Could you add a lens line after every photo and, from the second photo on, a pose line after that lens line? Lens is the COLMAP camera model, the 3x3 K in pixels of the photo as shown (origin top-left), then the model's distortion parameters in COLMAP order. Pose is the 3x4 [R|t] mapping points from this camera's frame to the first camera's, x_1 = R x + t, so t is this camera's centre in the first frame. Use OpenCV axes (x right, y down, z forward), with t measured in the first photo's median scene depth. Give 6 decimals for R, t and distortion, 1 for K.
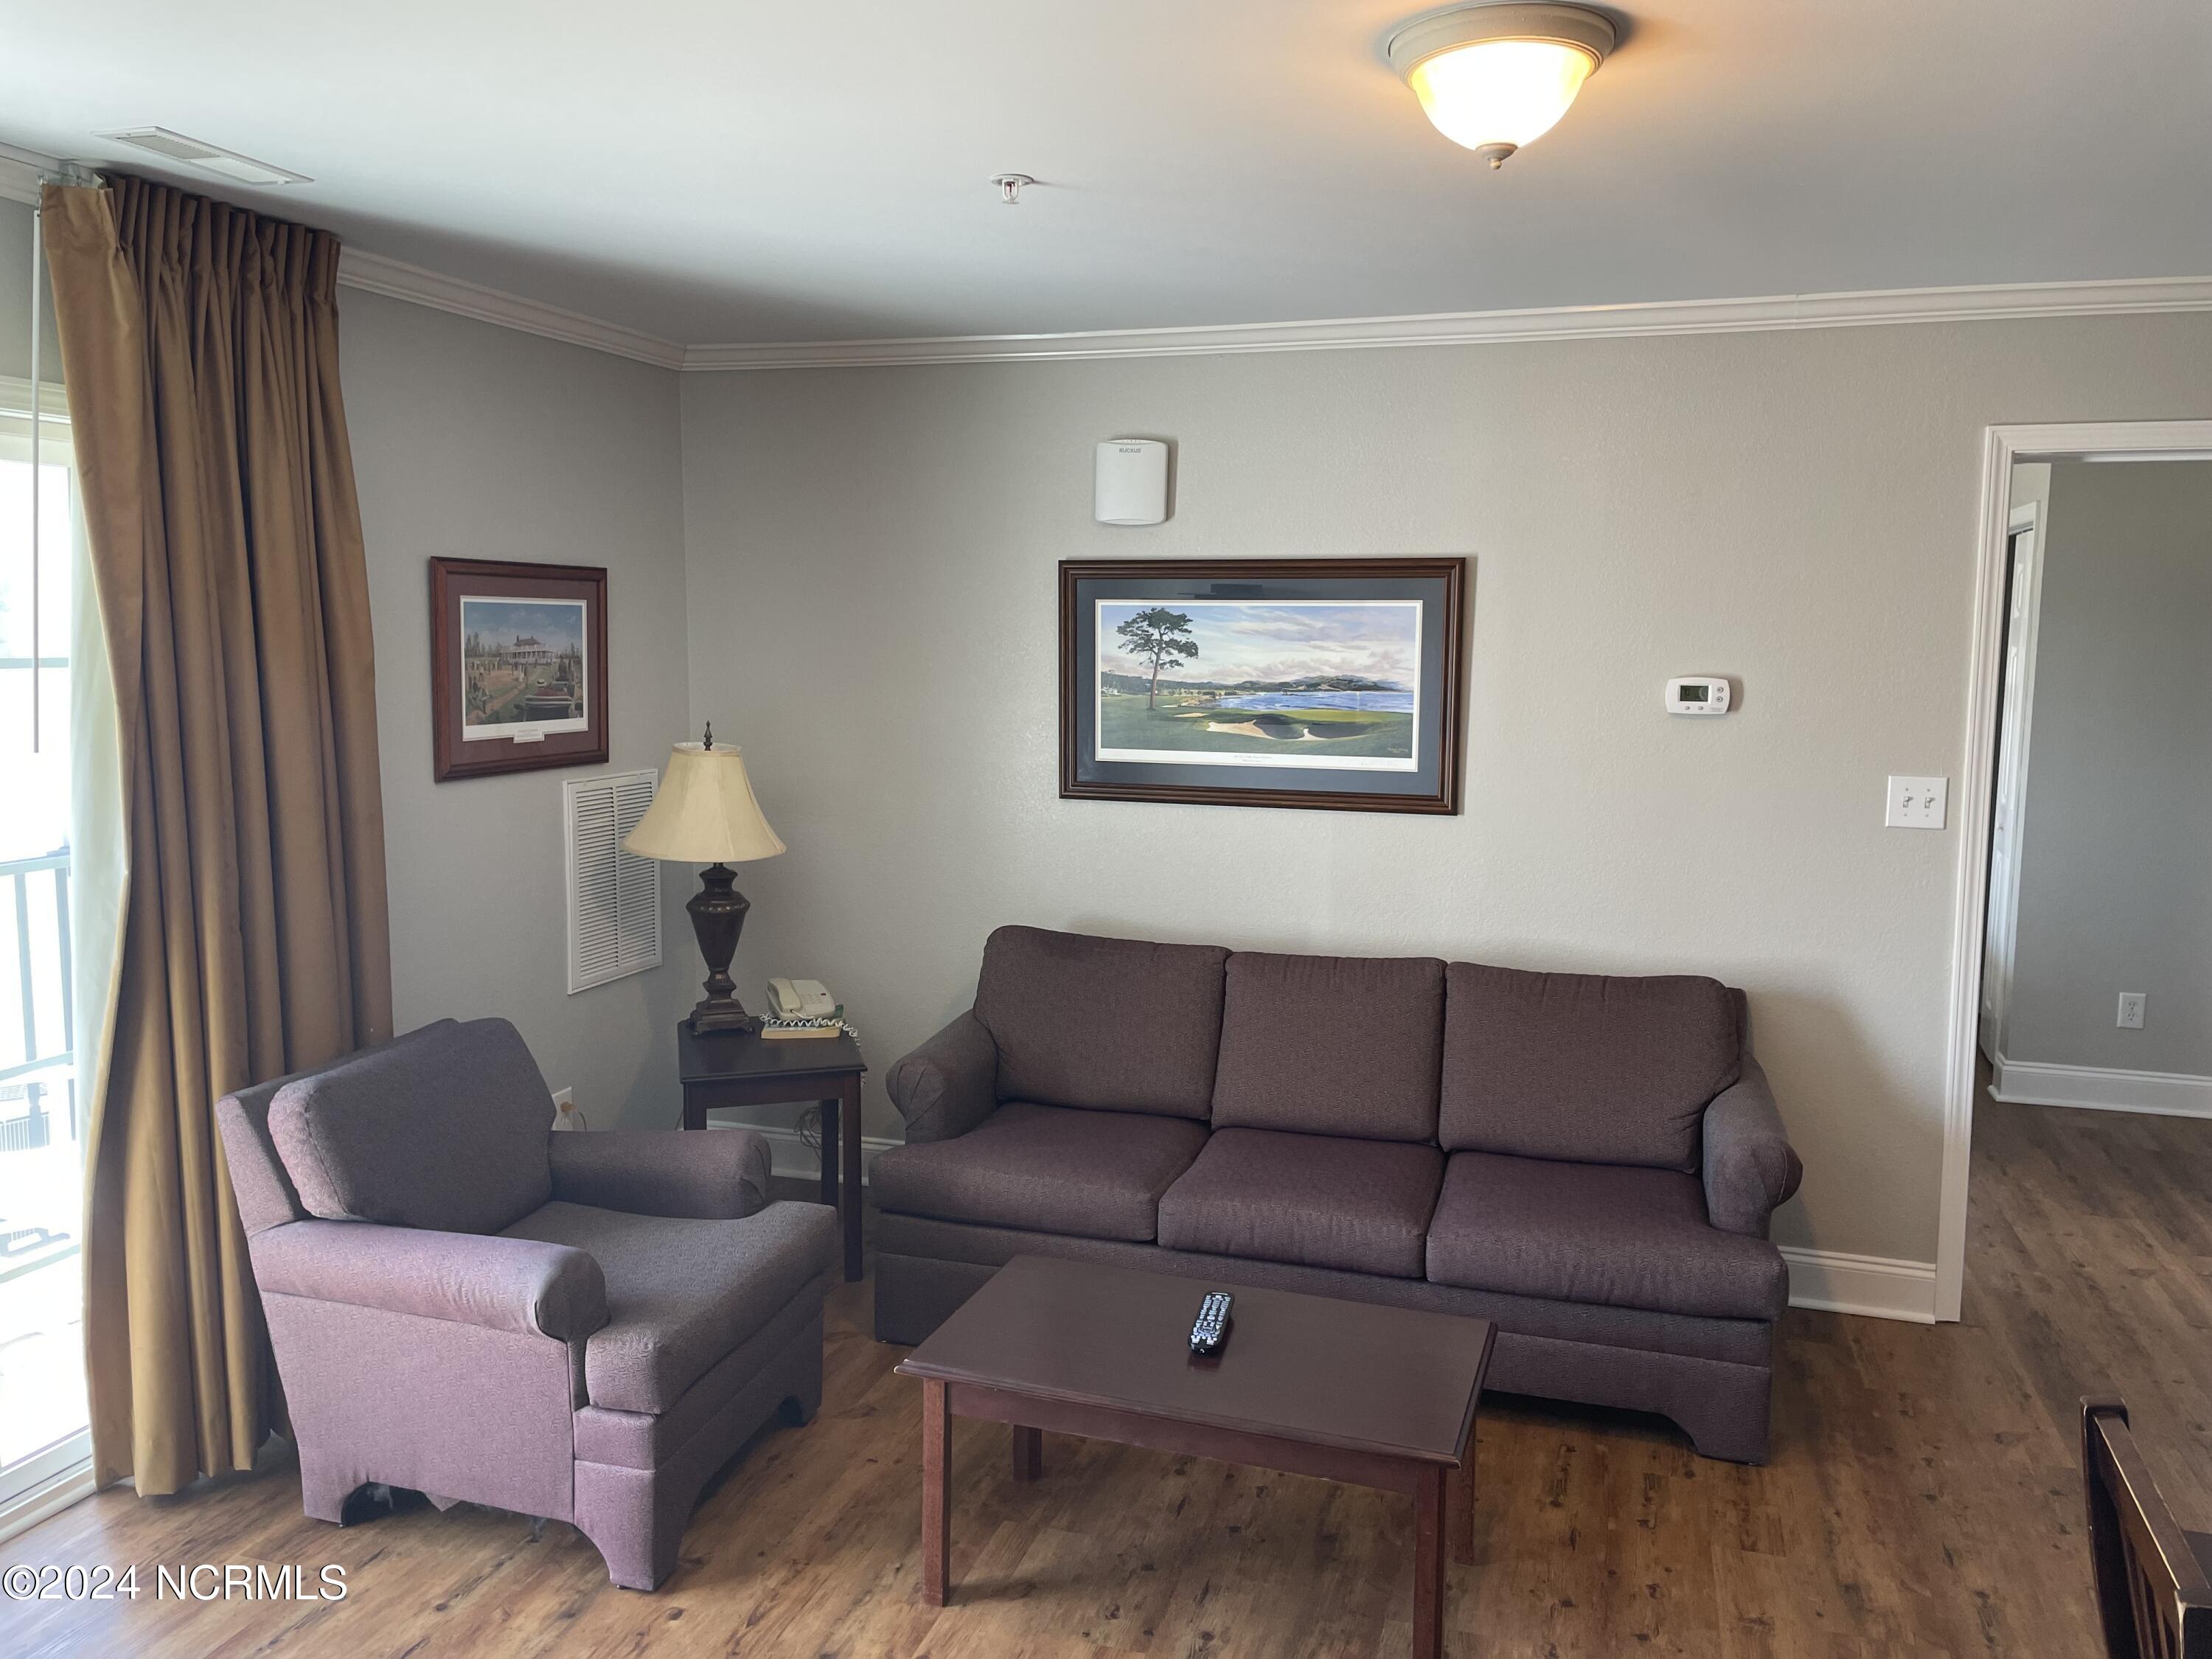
lens RADIAL K [[1646.4, 0, 1106.0], [0, 1646.4, 829.5], [0, 0, 1]] dist [0.046598, -0.126487]
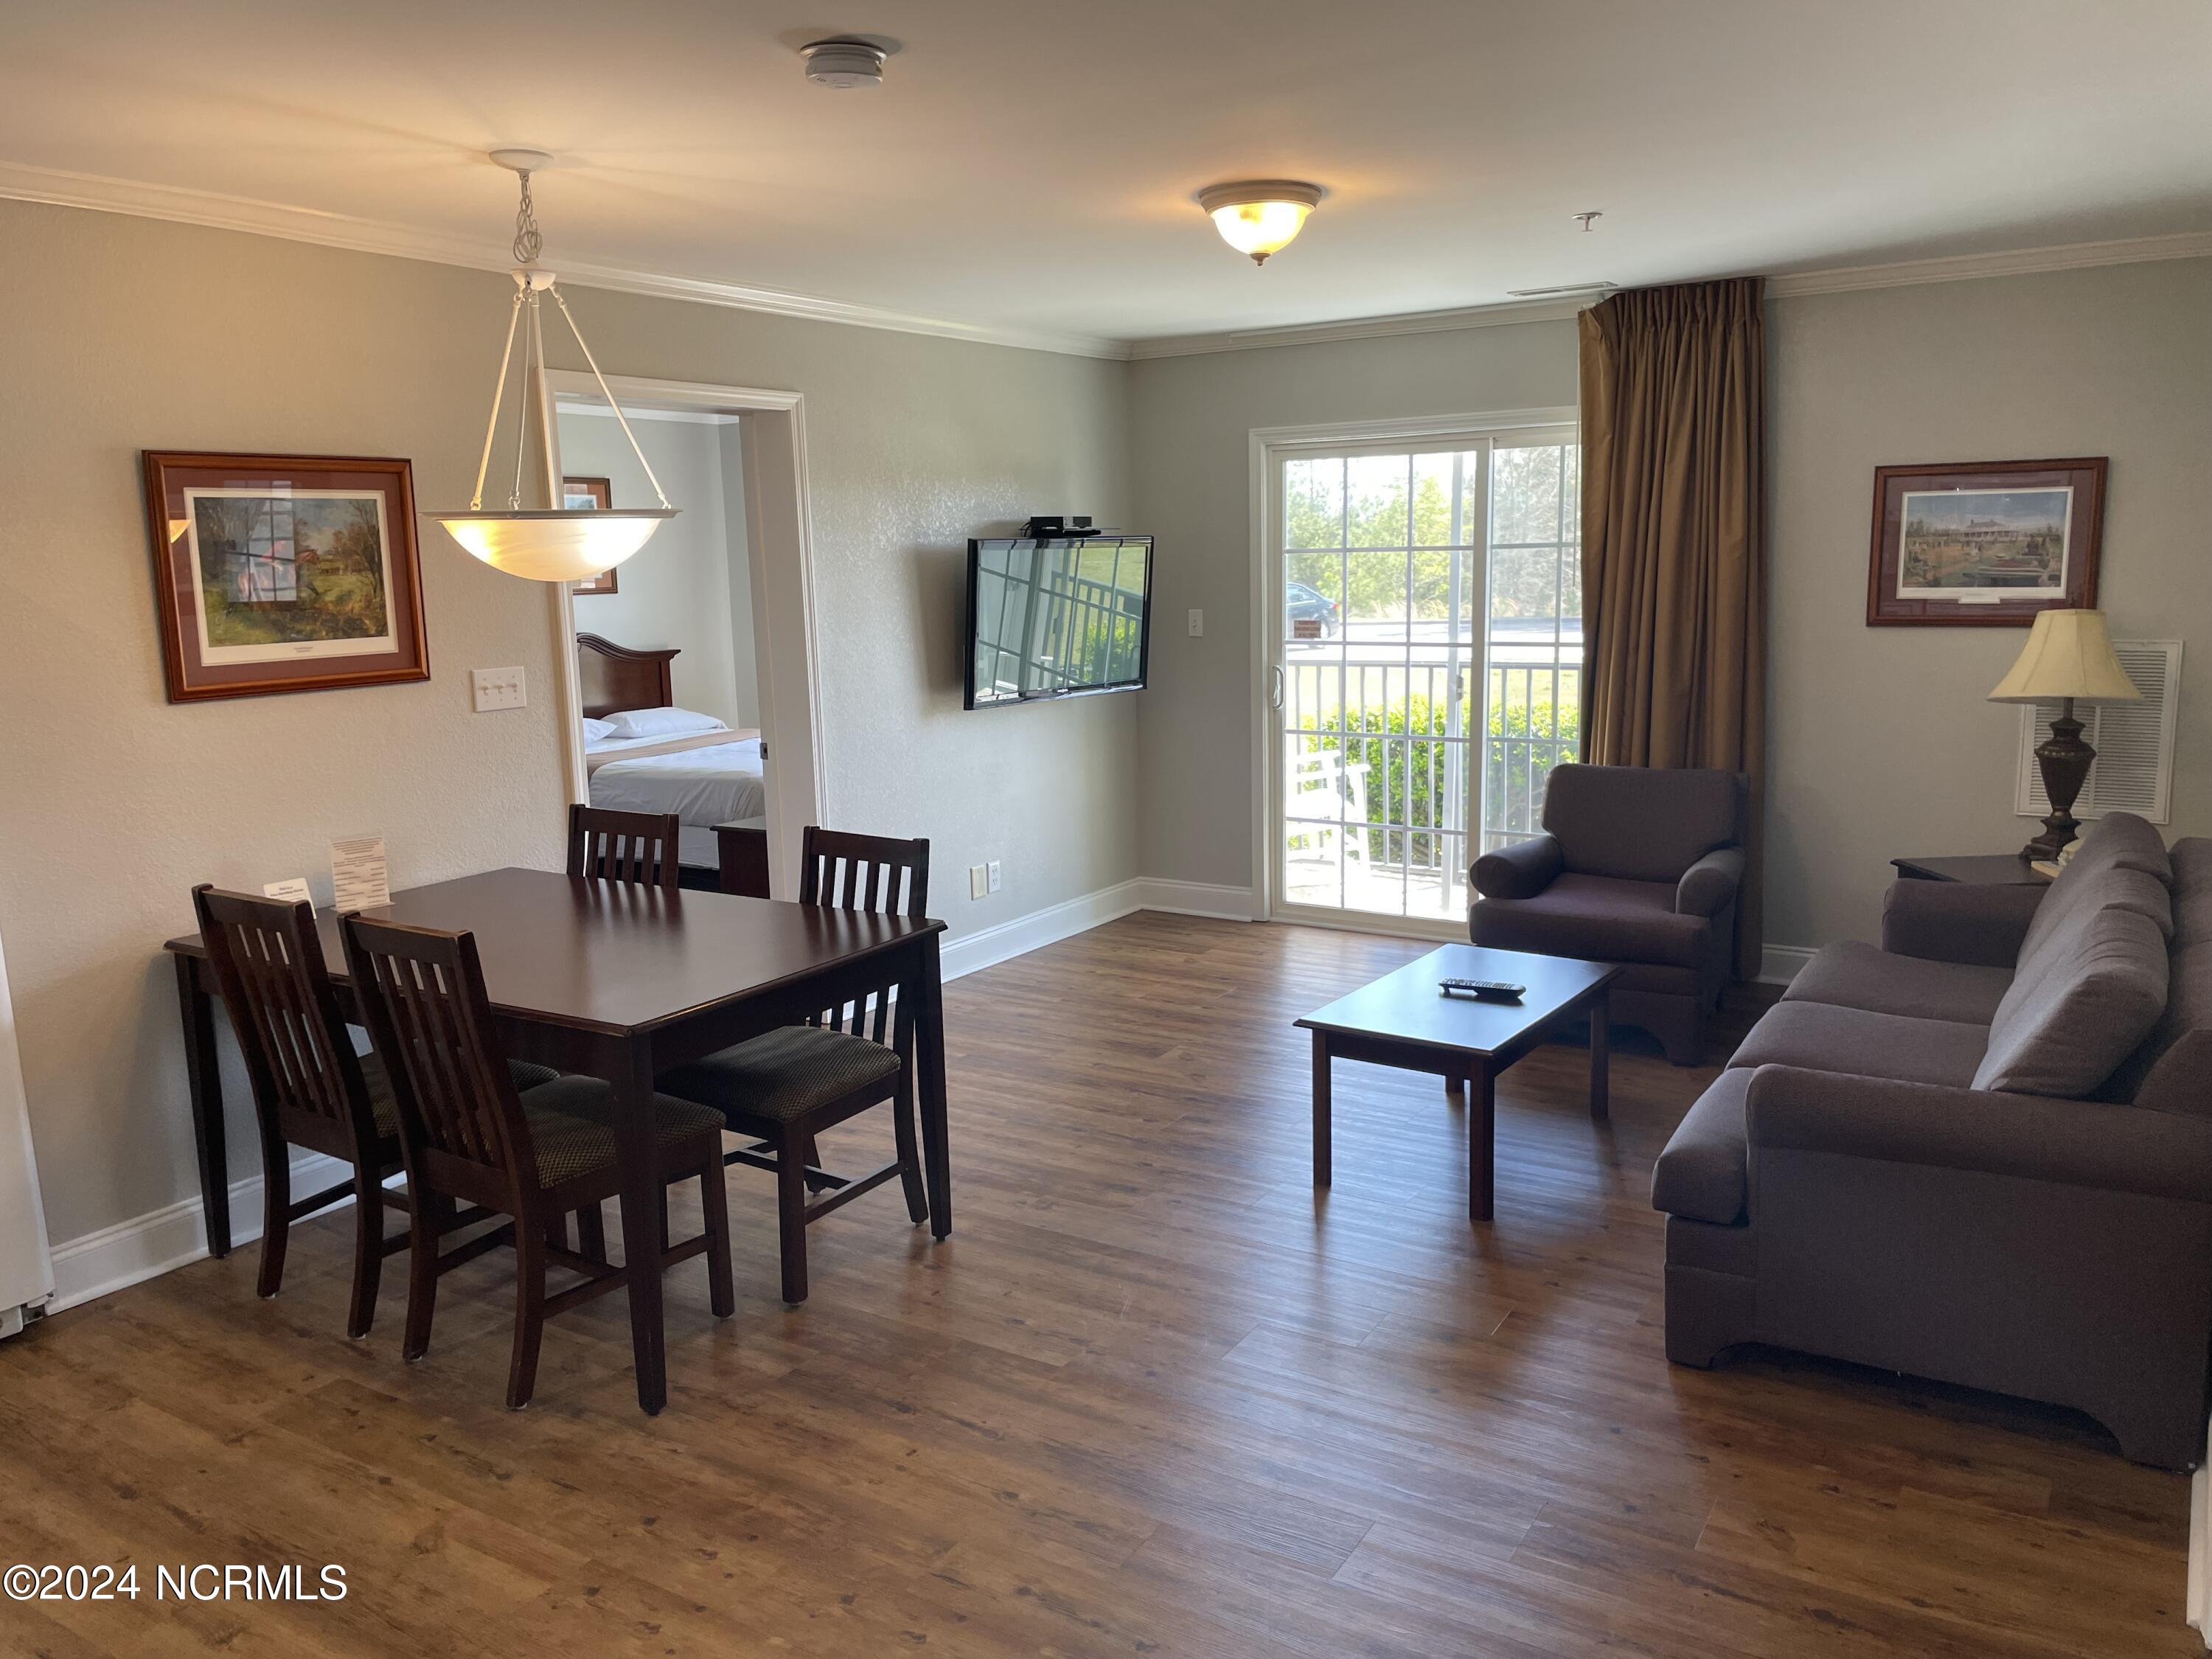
lens RADIAL K [[1646.4, 0, 1106.0], [0, 1646.4, 829.5], [0, 0, 1]] dist [0.046598, -0.126487]
pose [[-0.275439, 0.150337, -0.949490, 1.135500], [-0.090815, 0.979209, 0.181388, -0.054406], [0.957019, 0.136189, -0.256060, 0.740520]]
